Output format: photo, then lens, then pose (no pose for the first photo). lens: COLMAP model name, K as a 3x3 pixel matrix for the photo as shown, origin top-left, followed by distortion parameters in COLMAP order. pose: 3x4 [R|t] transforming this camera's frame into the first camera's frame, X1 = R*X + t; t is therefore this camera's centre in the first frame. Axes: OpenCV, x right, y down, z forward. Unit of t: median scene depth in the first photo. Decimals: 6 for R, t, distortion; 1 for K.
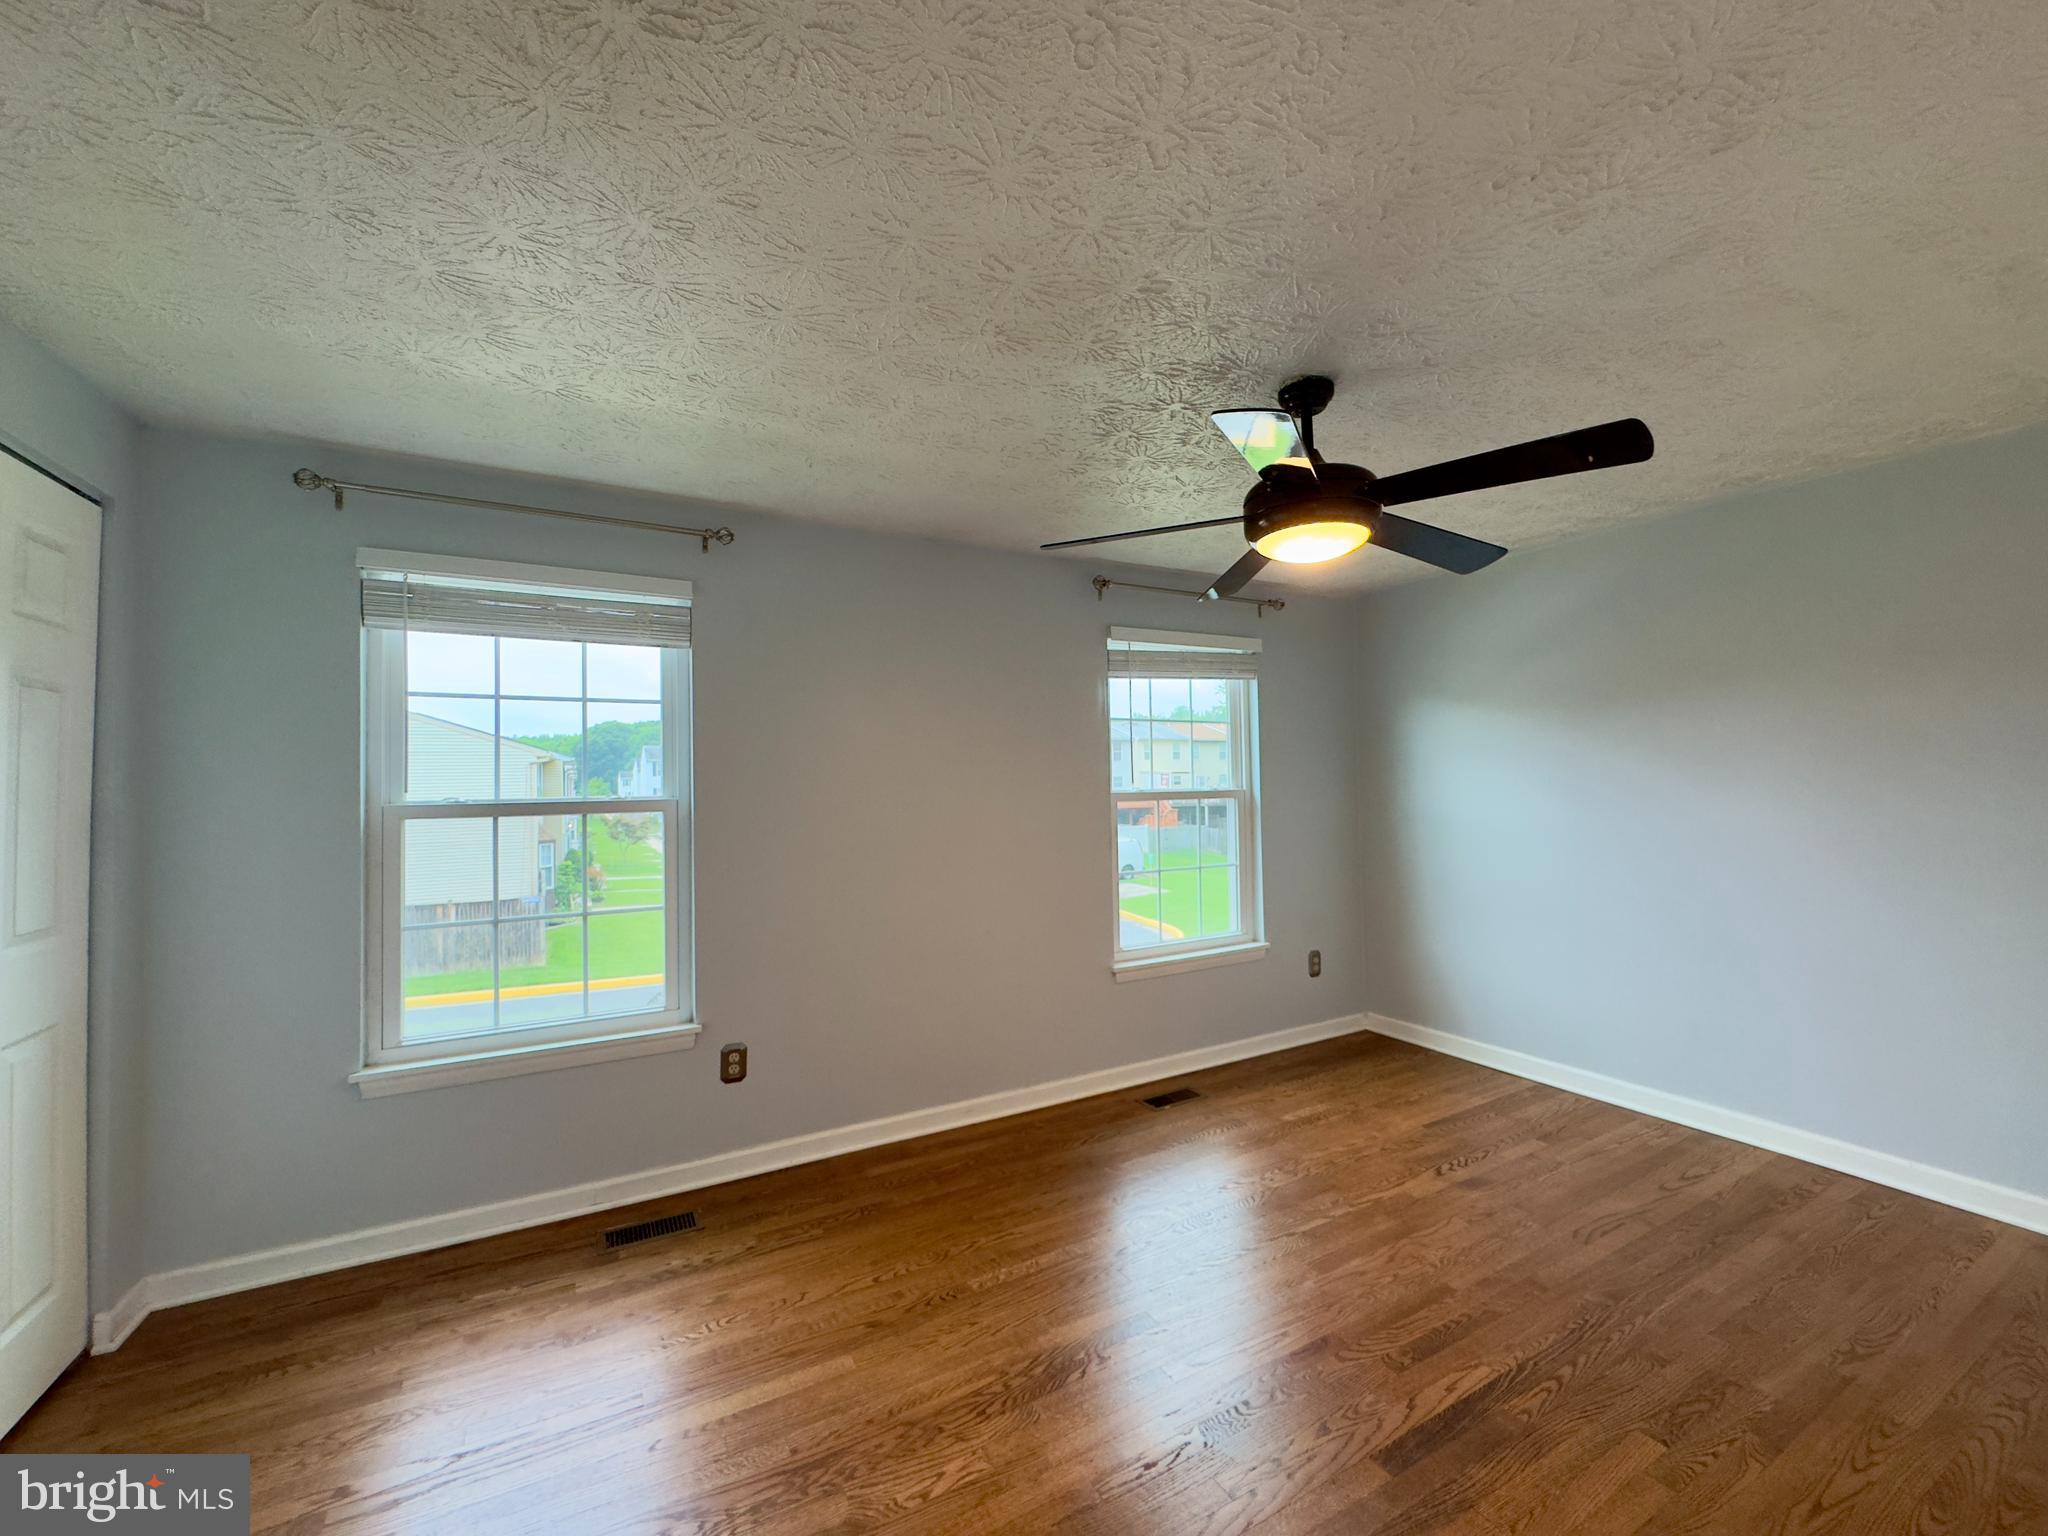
lens RADIAL K [[819.6, 0, 1025.0], [0, 819.6, 765.2], [0, 0, 1]] dist [0.002093, 0.000229]
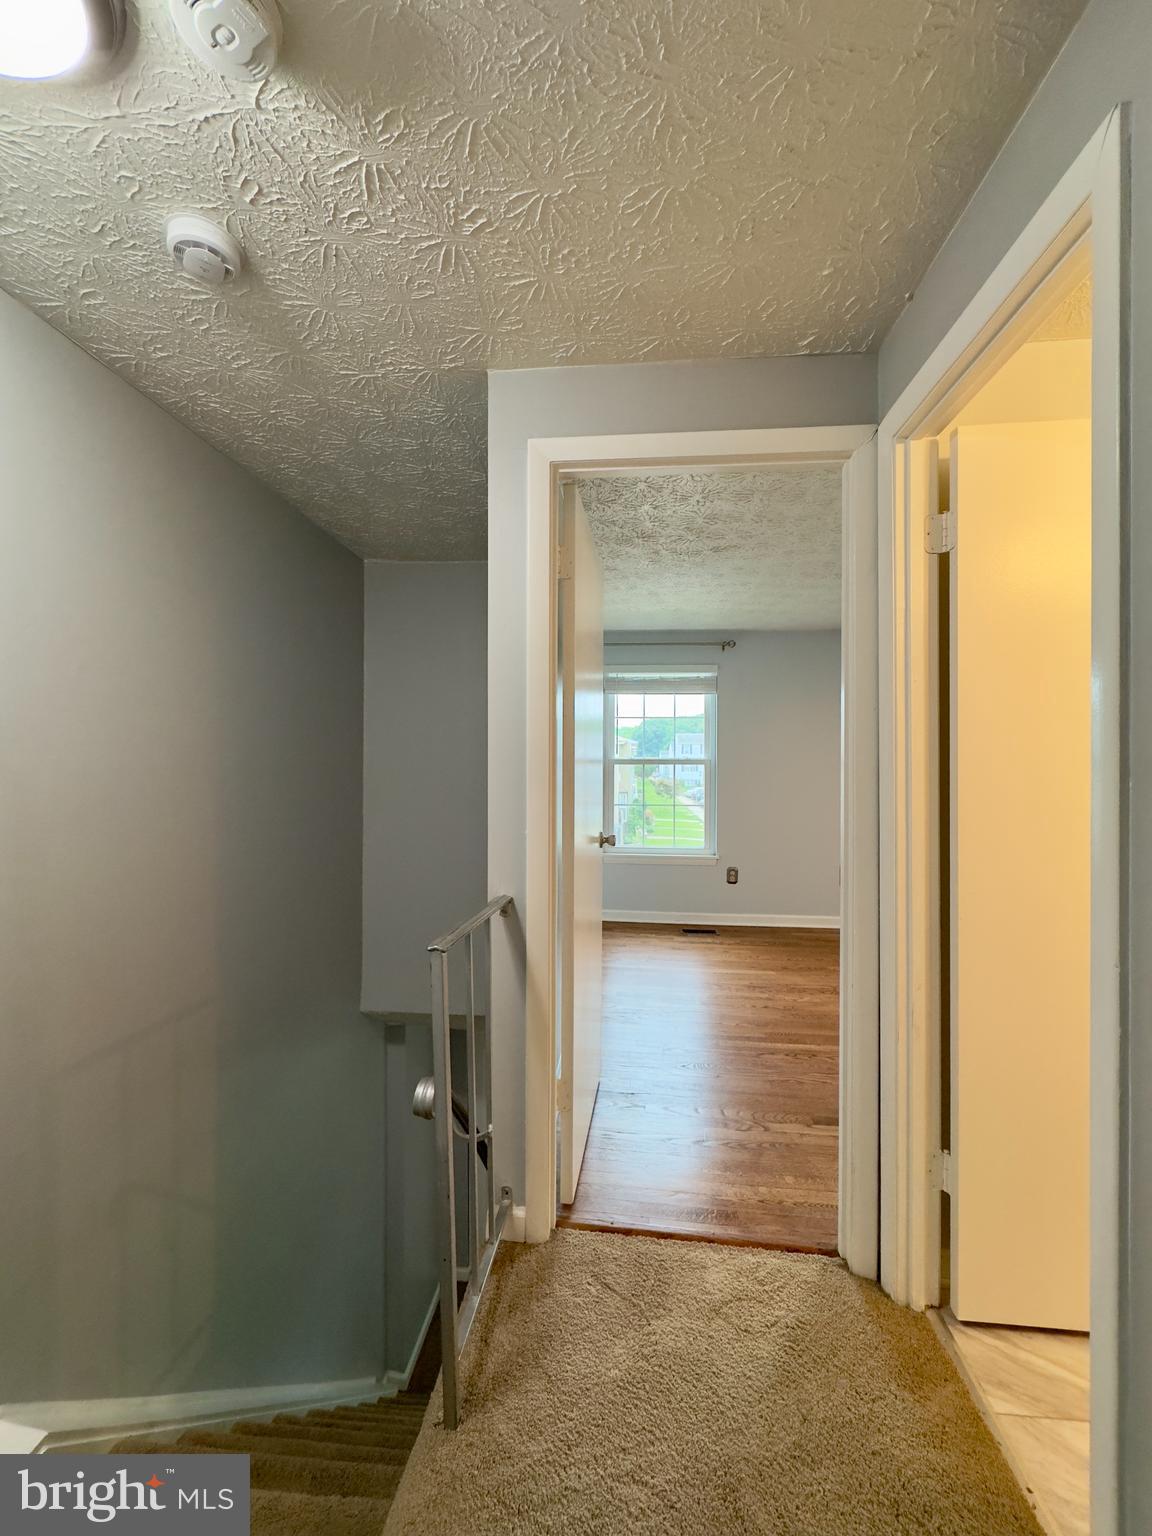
lens RADIAL K [[614.7, 0, 580.0], [0, 614.7, 760.7], [0, 0, 1]] dist [0.002093, 0.000229]
pose [[0.831450, 0.018991, -0.555275, 0.241881], [-0.007013, 0.999695, 0.023688, 0.006377], [0.555555, -0.015801, 0.831329, -0.667938]]
